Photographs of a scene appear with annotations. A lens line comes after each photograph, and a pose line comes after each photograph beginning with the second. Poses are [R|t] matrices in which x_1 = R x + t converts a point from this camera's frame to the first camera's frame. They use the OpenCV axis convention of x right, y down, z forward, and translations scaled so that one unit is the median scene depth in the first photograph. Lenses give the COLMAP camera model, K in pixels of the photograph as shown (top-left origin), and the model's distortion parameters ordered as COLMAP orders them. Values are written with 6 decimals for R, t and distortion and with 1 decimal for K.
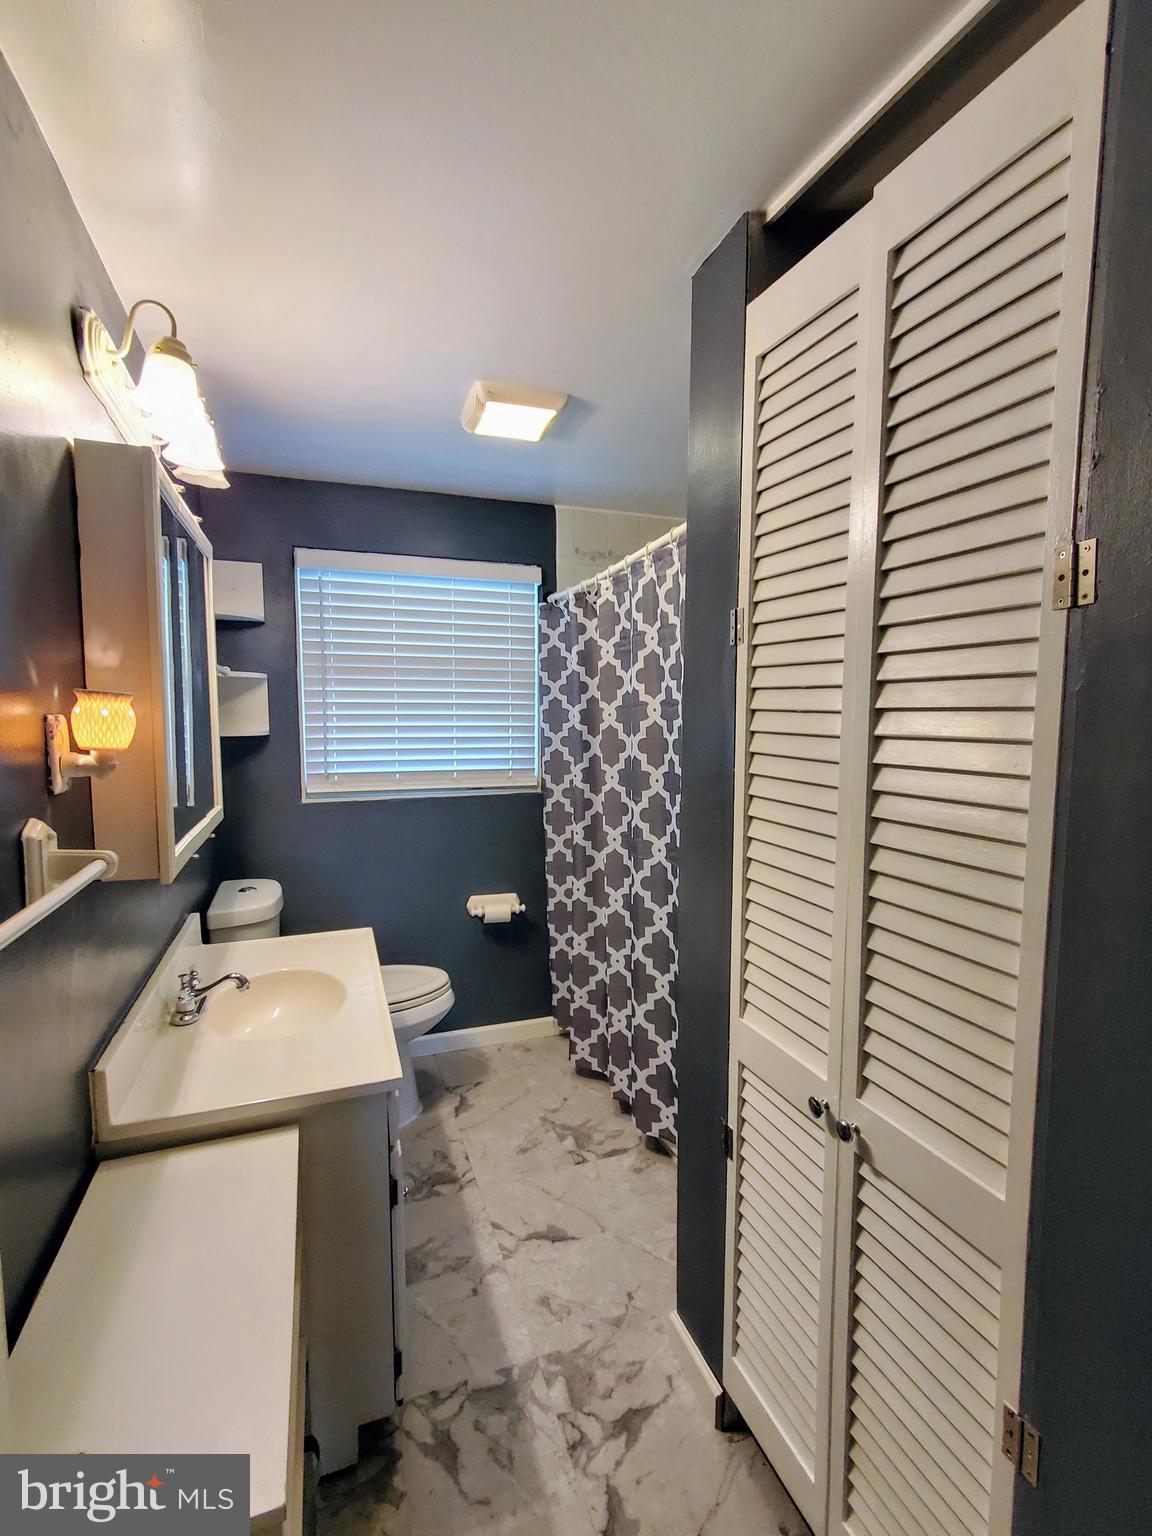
lens RADIAL K [[727.2, 0, 593.5], [0, 727.2, 782.6], [0, 0, 1]] dist [-0.010233, 0.016843]
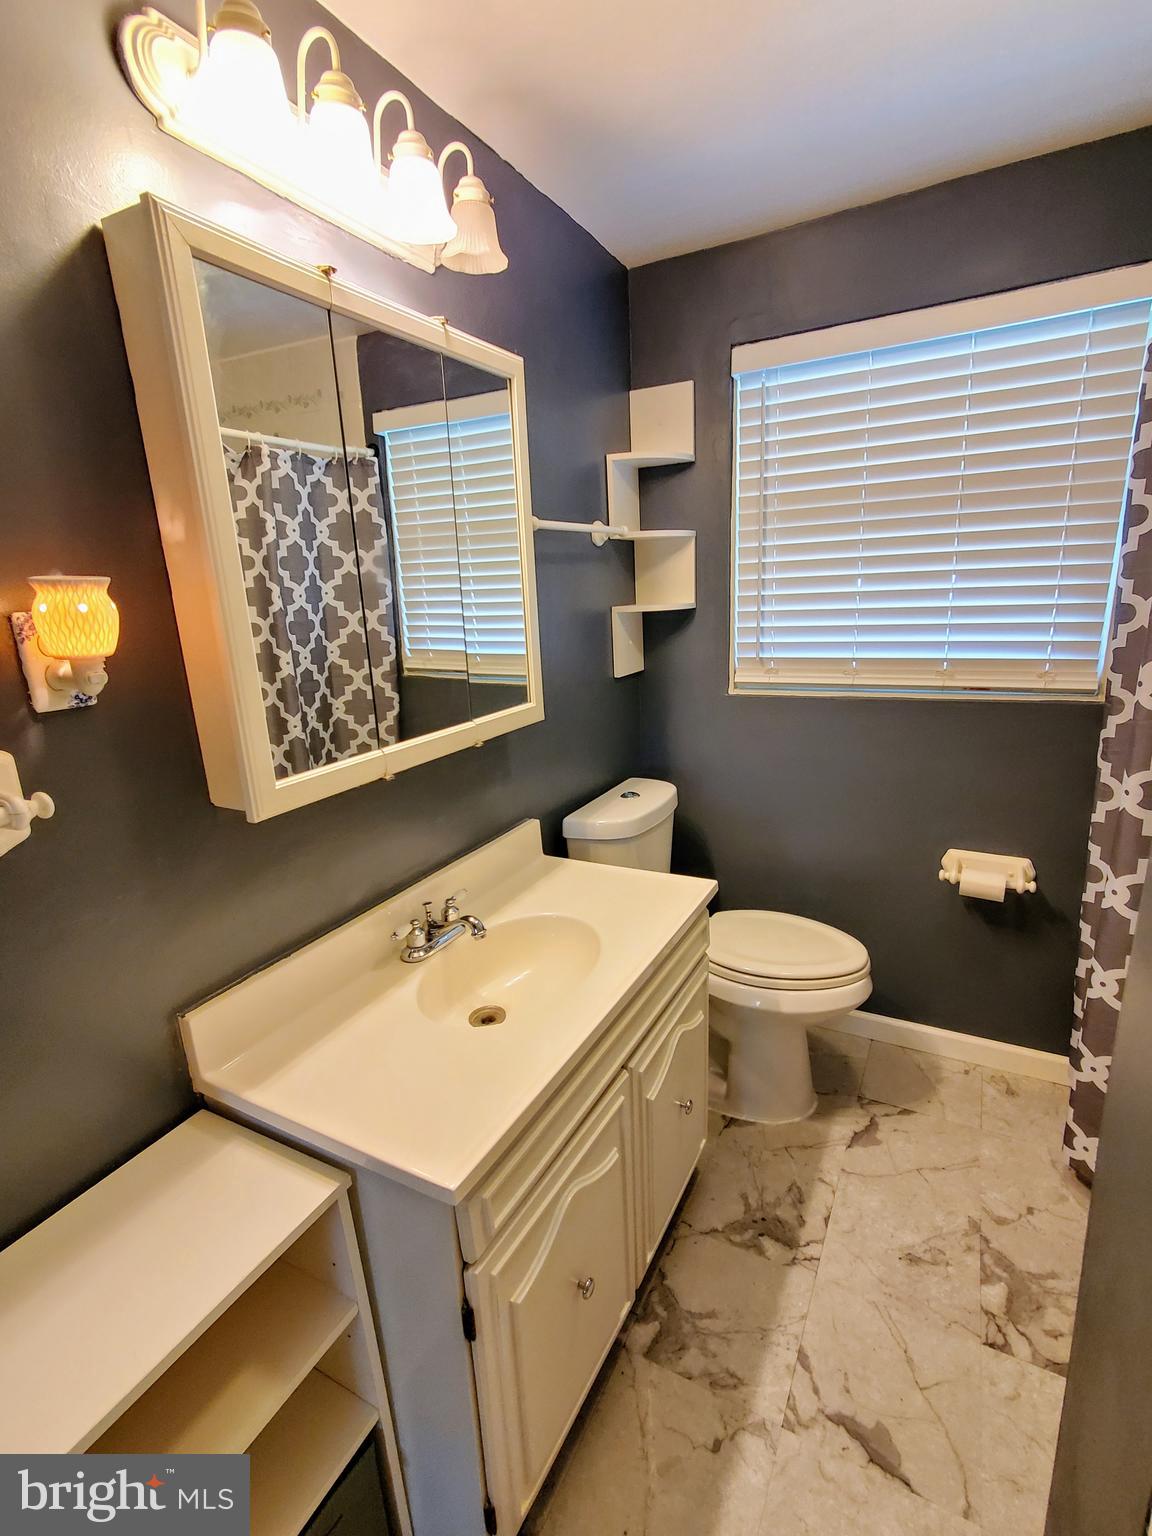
lens RADIAL K [[727.2, 0, 593.5], [0, 727.2, 782.6], [0, 0, 1]] dist [-0.010233, 0.016843]
pose [[0.658671, 0.167080, -0.733647, 0.112653], [-0.025532, 0.979436, 0.200133, -0.034969], [0.751998, -0.113091, 0.649392, 0.370866]]
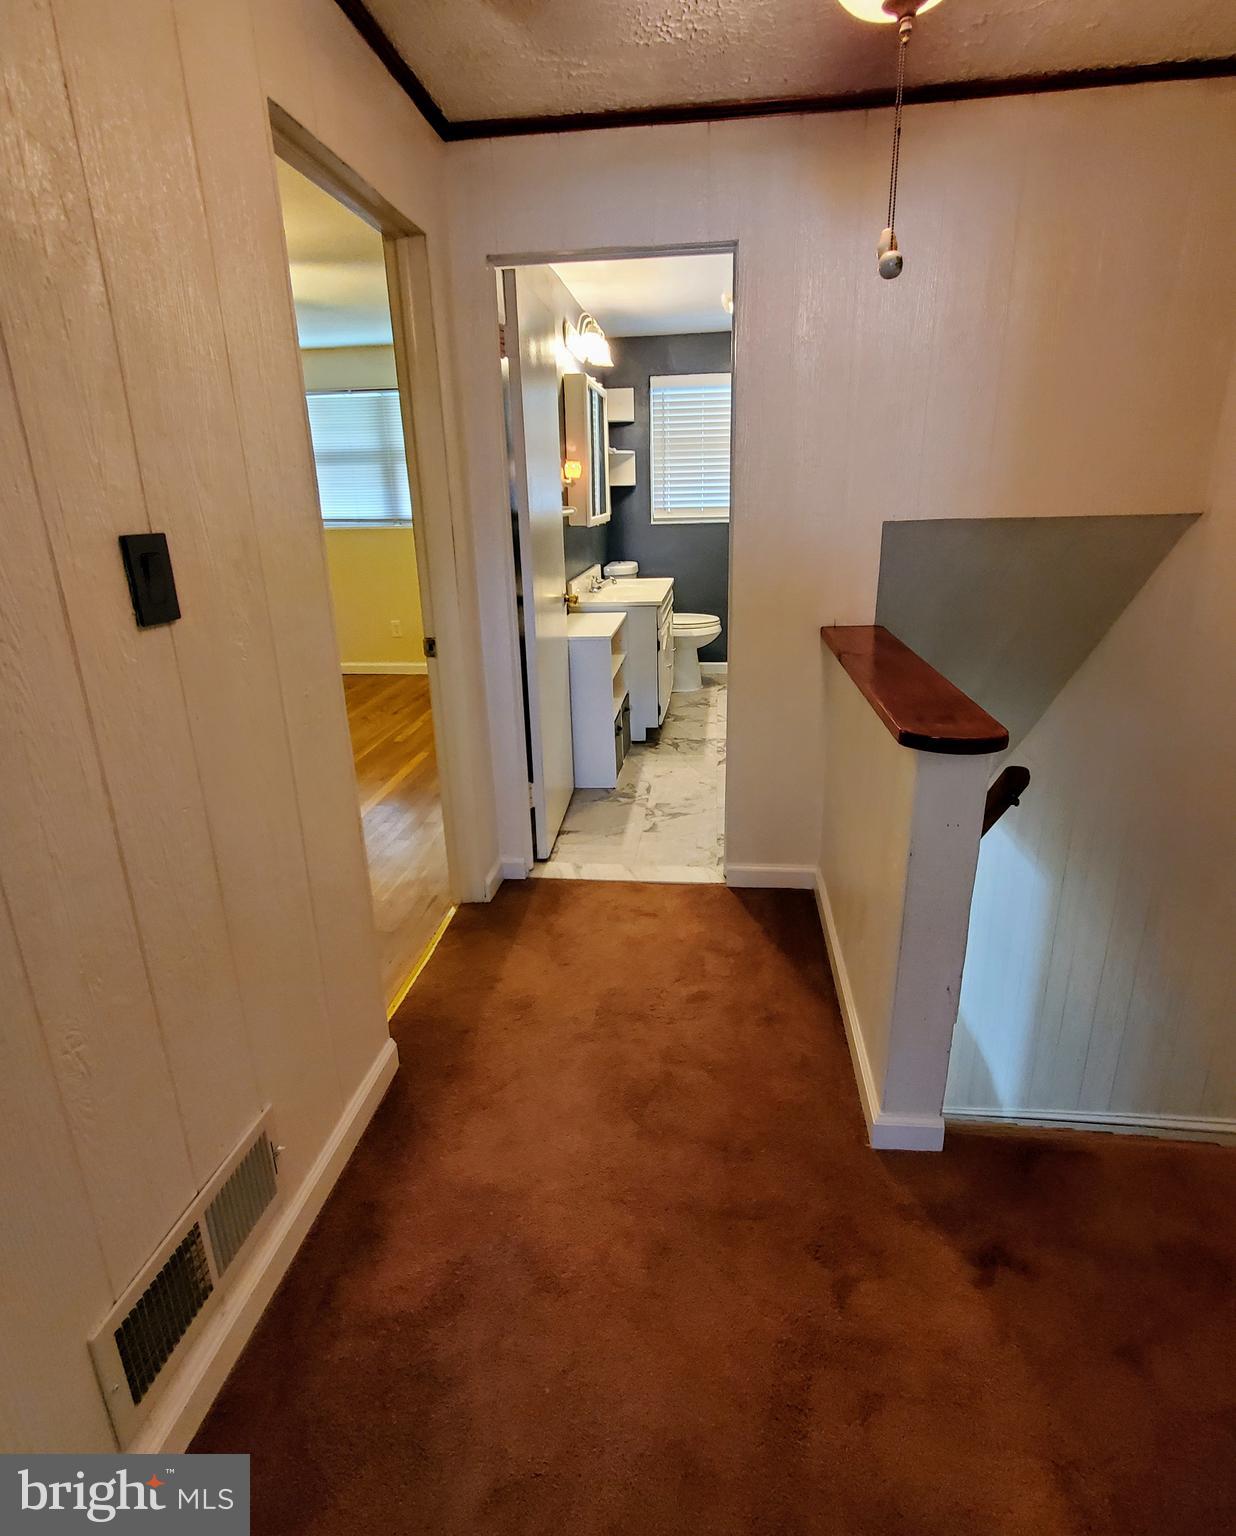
lens RADIAL K [[788.2, 0, 621.3], [0, 788.2, 739.9], [0, 0, 1]] dist [0.000211, 0.000036]
pose [[0.883997, 0.114288, -0.453308, 0.529549], [-0.016178, 0.976555, 0.214660, 0.142411], [0.467213, -0.182425, 0.865120, -0.915568]]
